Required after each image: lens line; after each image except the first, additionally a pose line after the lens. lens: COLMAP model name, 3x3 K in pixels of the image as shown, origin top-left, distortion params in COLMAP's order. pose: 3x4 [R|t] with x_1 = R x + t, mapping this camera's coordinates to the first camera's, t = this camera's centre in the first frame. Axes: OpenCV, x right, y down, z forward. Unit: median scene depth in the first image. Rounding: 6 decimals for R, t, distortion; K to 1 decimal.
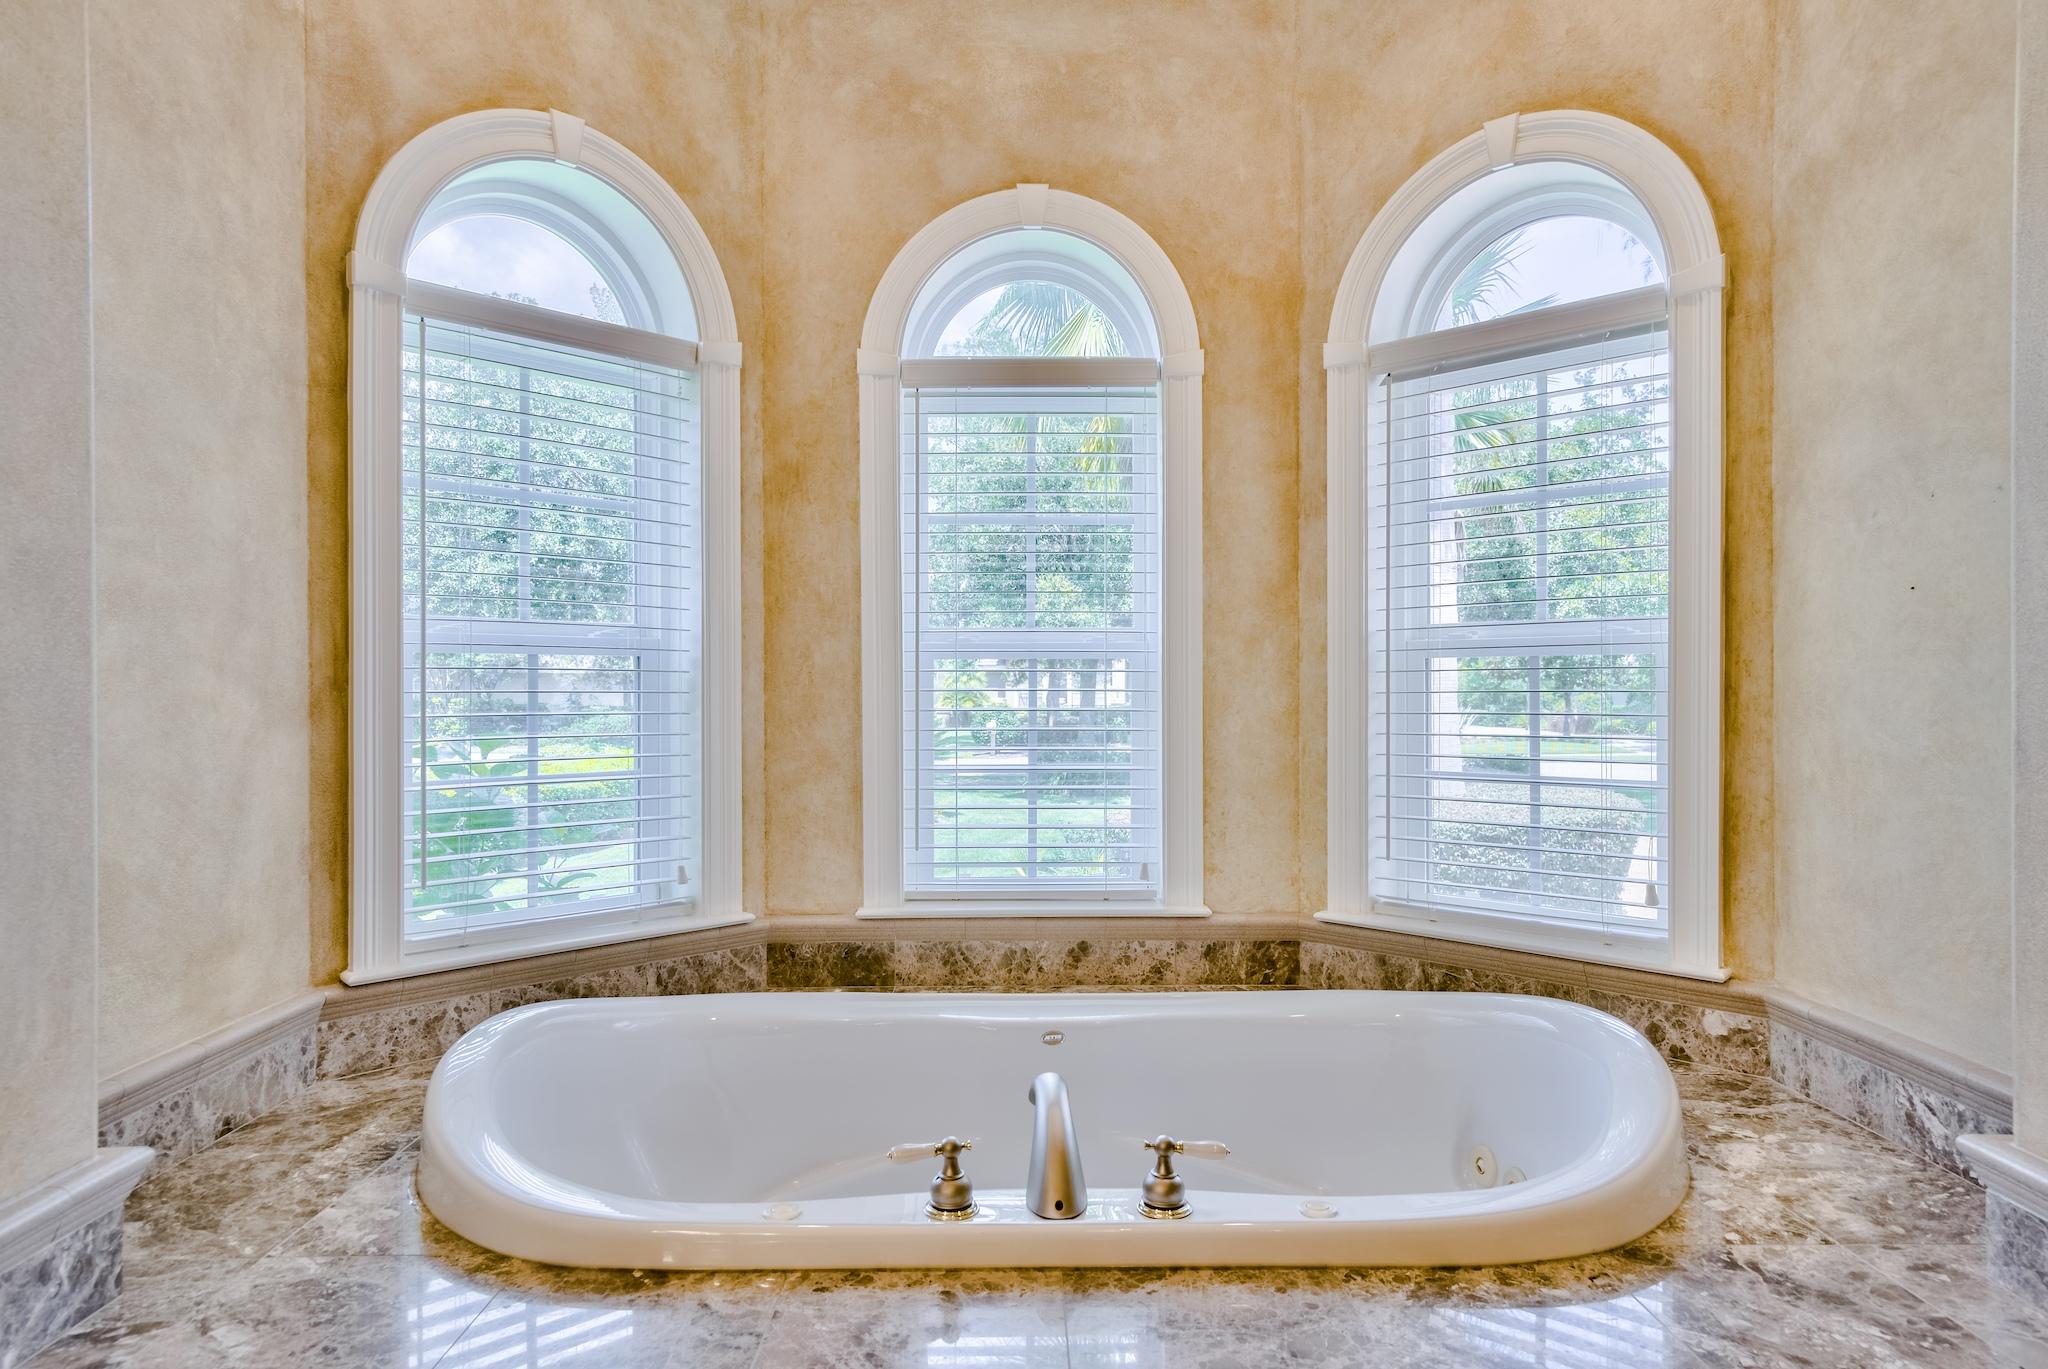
lens RADIAL K [[1215.6, 0, 1024.7], [0, 1215.6, 690.8], [0, 0, 1]] dist [0.007625, 0.000164]
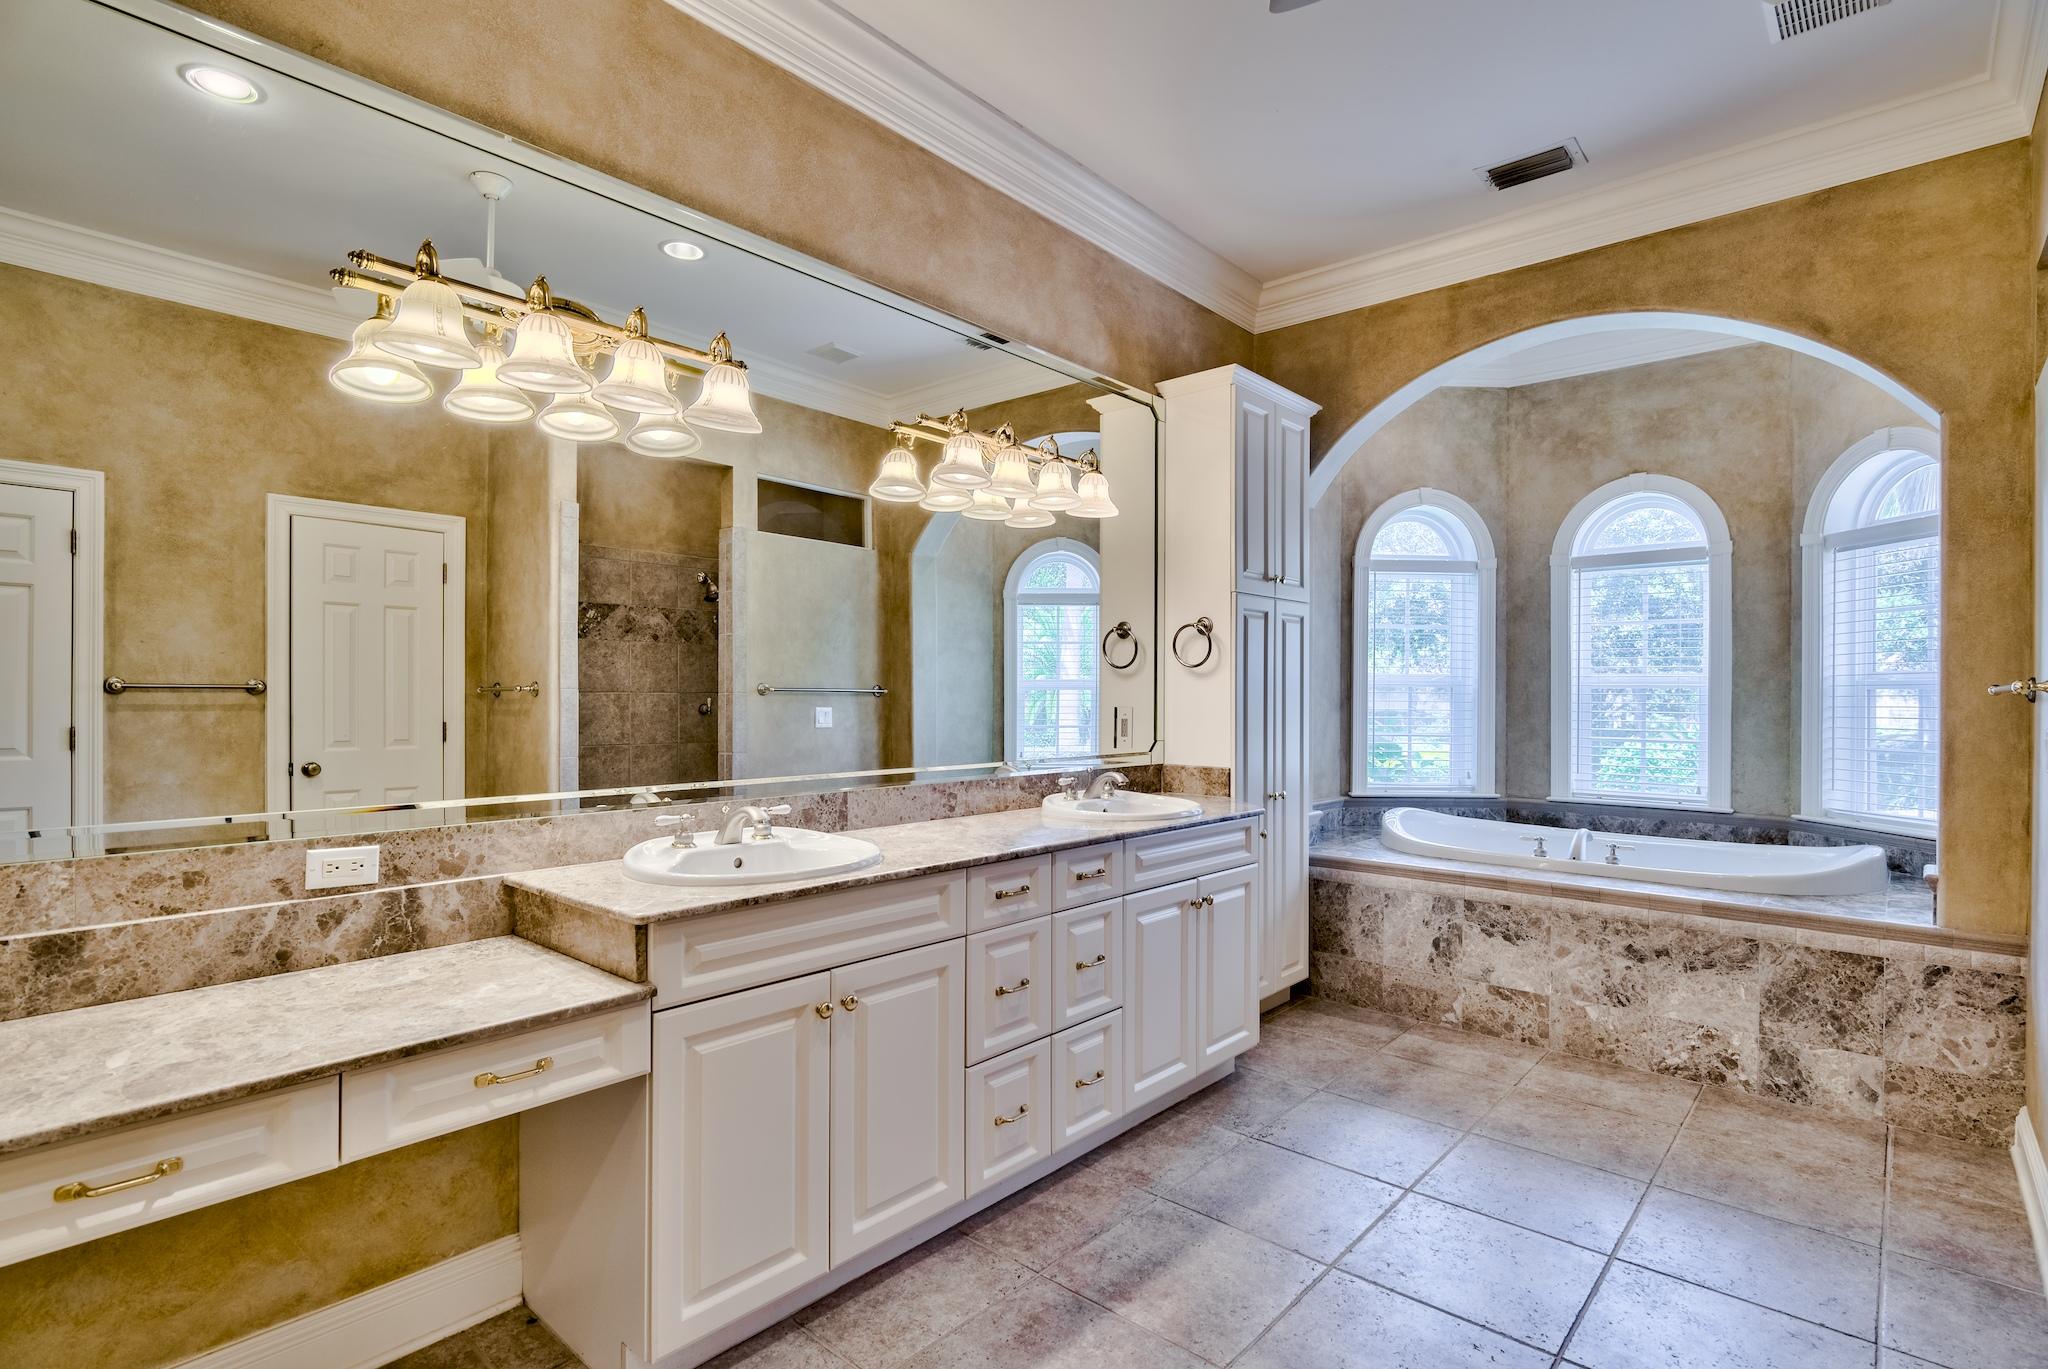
lens RADIAL K [[999.4, 0, 1024.8], [0, 999.4, 693.2], [0, 0, 1]] dist [-0.012009, 0.001444]
pose [[0.744631, 0.007746, -0.667431, 0.382201], [-0.010711, 0.999943, -0.000345, -0.006093], [0.667390, 0.007405, 0.744671, -1.069903]]
